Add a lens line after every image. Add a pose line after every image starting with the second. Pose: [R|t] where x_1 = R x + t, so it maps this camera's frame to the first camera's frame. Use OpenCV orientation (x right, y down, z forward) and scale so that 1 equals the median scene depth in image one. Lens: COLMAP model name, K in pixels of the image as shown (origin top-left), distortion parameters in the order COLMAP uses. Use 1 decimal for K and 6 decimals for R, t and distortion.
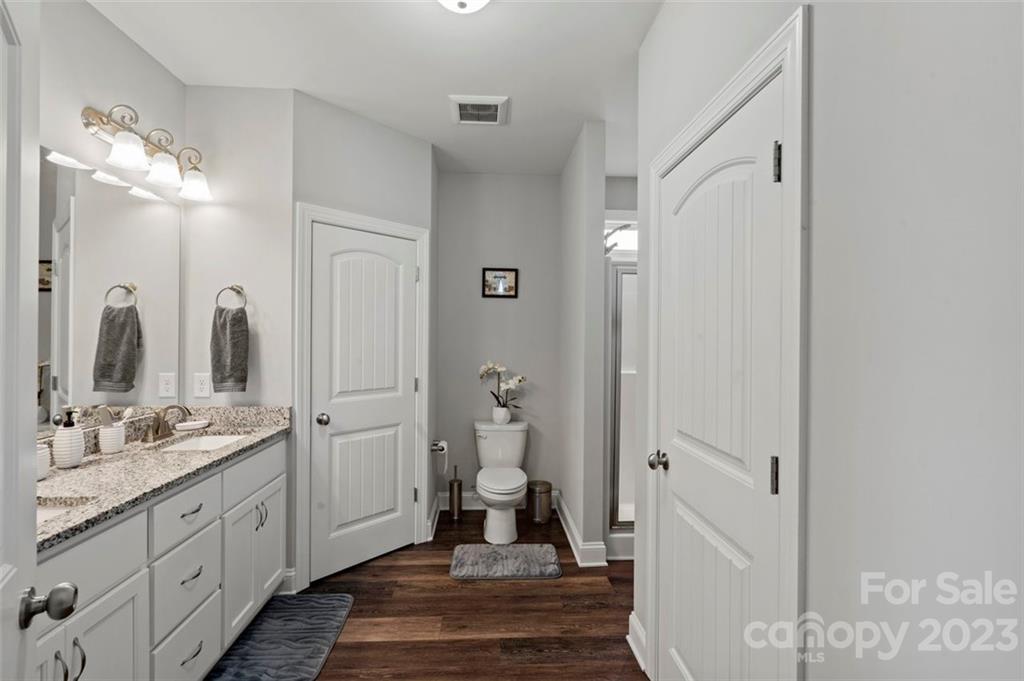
lens RADIAL K [[472.4, 0, 511.6], [0, 472.4, 339.2], [0, 0, 1]] dist [-0.007091, 0.003949]
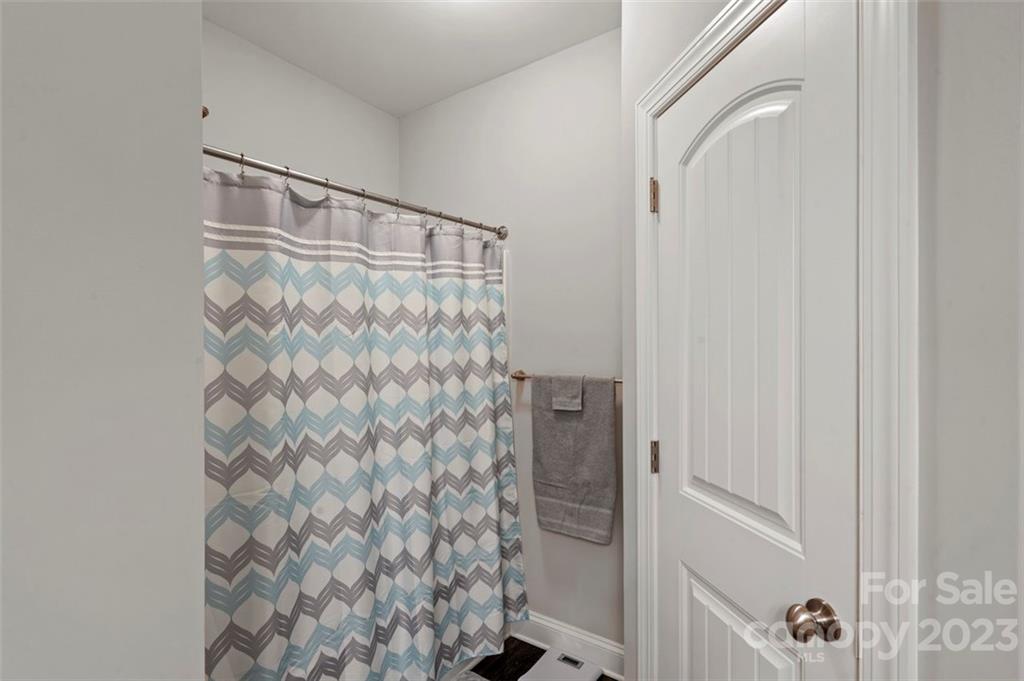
lens RADIAL K [[472.4, 0, 515.3], [0, 472.4, 345.2], [0, 0, 1]] dist [-0.007091, 0.003949]
pose [[0.984266, -0.010755, 0.176365, -0.023631], [0.010825, 0.999941, 0.000562, -0.001541], [-0.176361, 0.001356, 0.984325, 0.395161]]
